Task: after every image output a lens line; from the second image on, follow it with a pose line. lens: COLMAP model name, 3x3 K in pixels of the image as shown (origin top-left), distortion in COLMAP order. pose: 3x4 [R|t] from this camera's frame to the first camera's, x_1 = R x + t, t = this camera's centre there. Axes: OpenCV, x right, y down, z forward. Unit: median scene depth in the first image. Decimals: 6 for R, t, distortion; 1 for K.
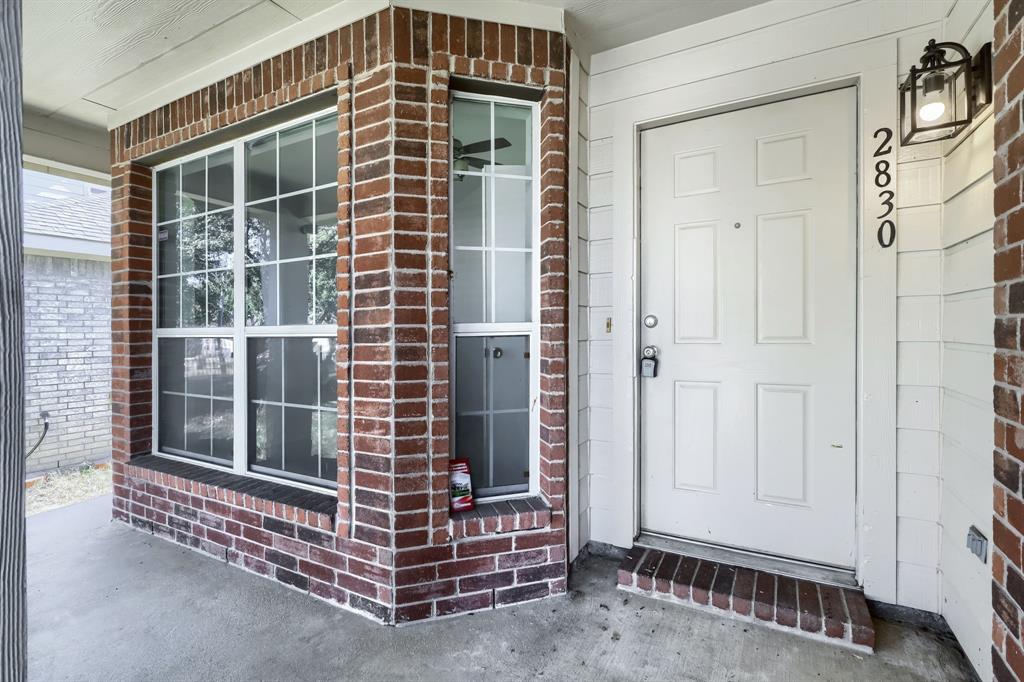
lens RADIAL K [[473.5, 0, 518.3], [0, 473.5, 338.6], [0, 0, 1]] dist [0.001460, 0.000183]
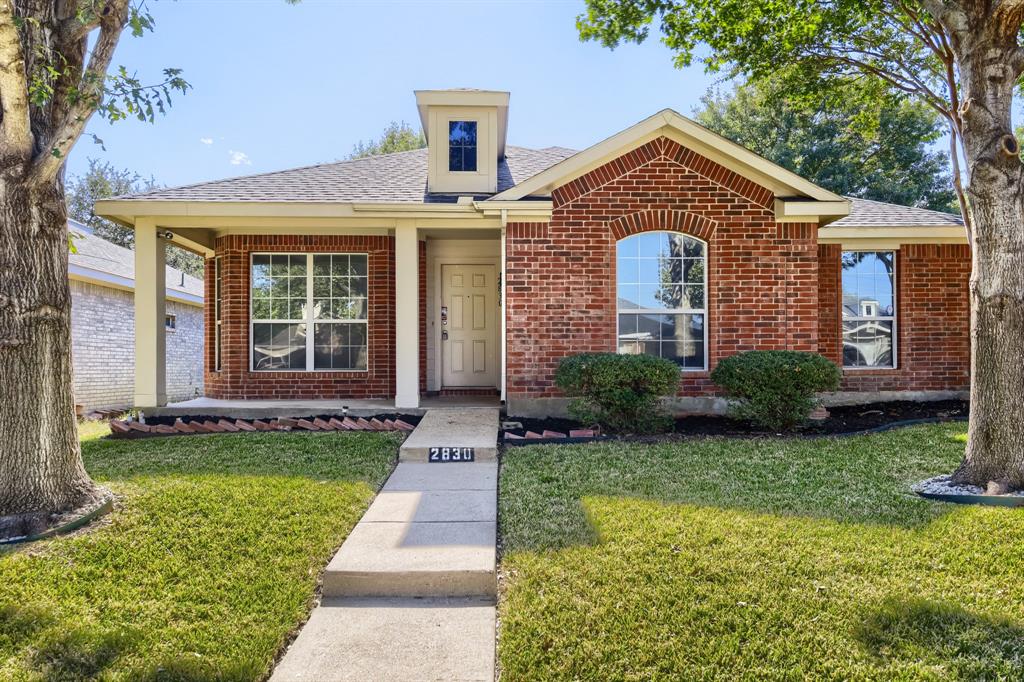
lens RADIAL K [[492.6, 0, 512.0], [0, 492.6, 341.0], [0, 0, 1]] dist [0.003070, 0.000361]
pose [[0.848155, -0.001417, 0.529746, -1.470381], [0.006169, 0.999955, -0.007201, 0.172795], [-0.529712, 0.009376, 0.848126, -2.780489]]
